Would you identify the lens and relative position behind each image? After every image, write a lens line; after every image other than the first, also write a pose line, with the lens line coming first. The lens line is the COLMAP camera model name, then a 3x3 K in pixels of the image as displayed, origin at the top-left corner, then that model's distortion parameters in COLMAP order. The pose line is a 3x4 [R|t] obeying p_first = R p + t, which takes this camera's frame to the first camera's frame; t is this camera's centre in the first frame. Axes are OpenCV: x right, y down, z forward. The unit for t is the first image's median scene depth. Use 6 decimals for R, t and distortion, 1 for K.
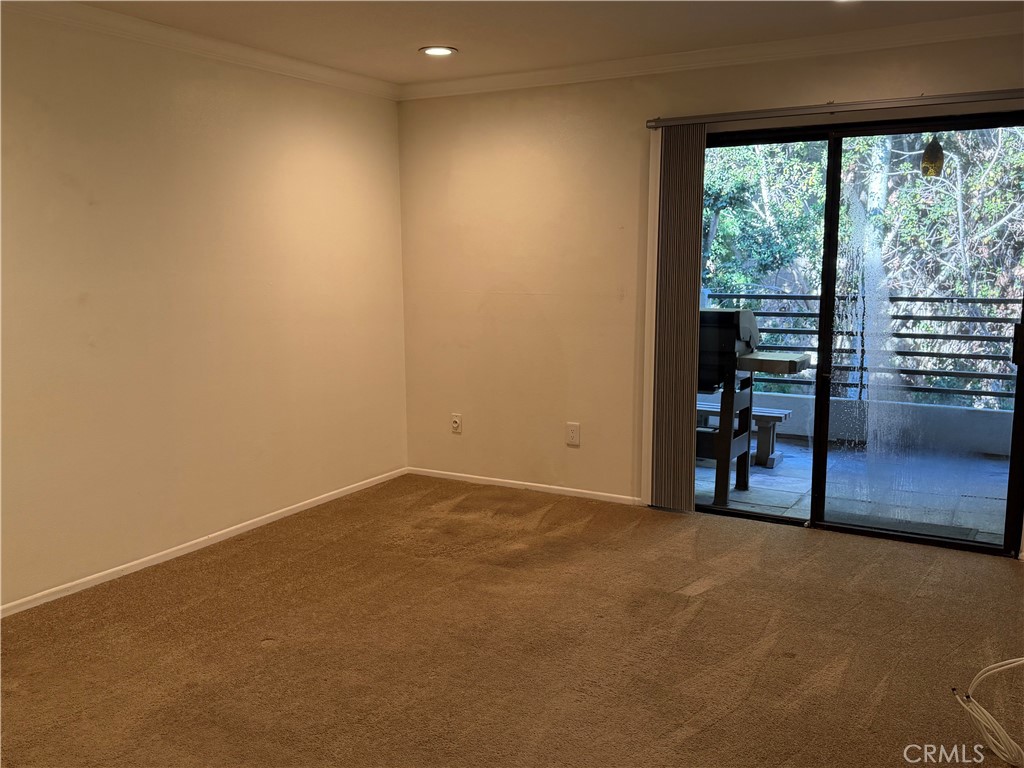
lens RADIAL K [[903.8, 0, 512.0], [0, 903.8, 384.0], [0, 0, 1]] dist [0.055554, -0.001829]
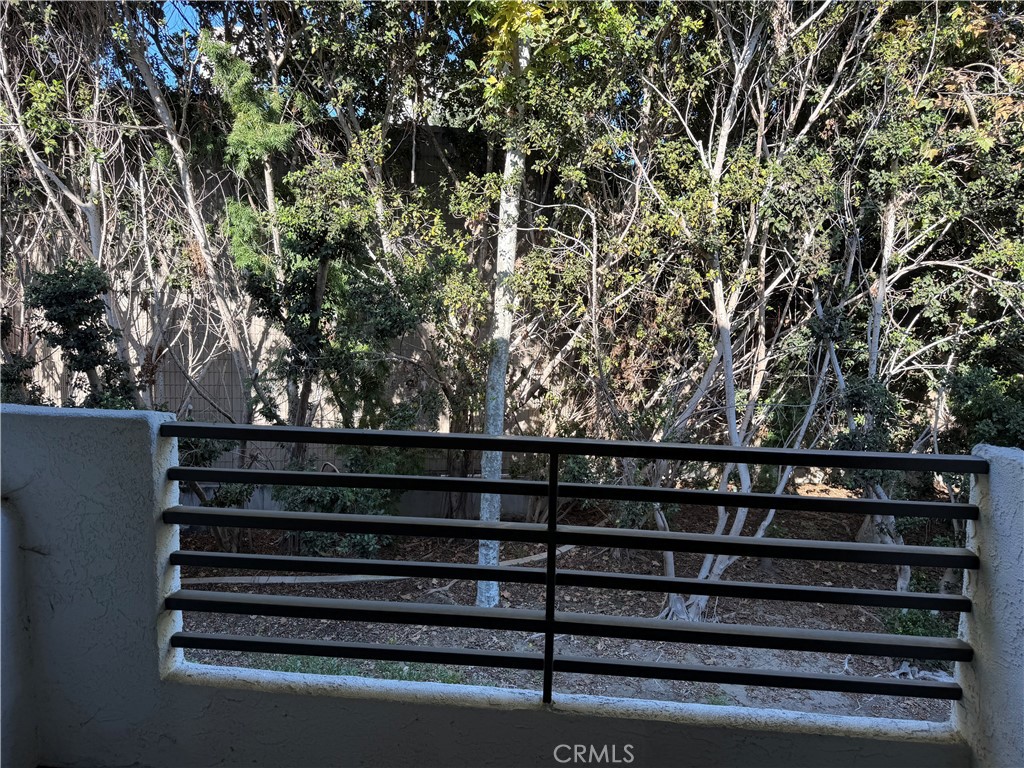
lens RADIAL K [[721.7, 0, 512.0], [0, 721.7, 384.0], [0, 0, 1]] dist [0.108383, -0.146861]
pose [[0.907874, -0.002183, 0.419238, 0.114235], [0.015041, 0.999512, -0.027366, -0.064108], [-0.418974, 0.031150, 0.907464, 0.369388]]
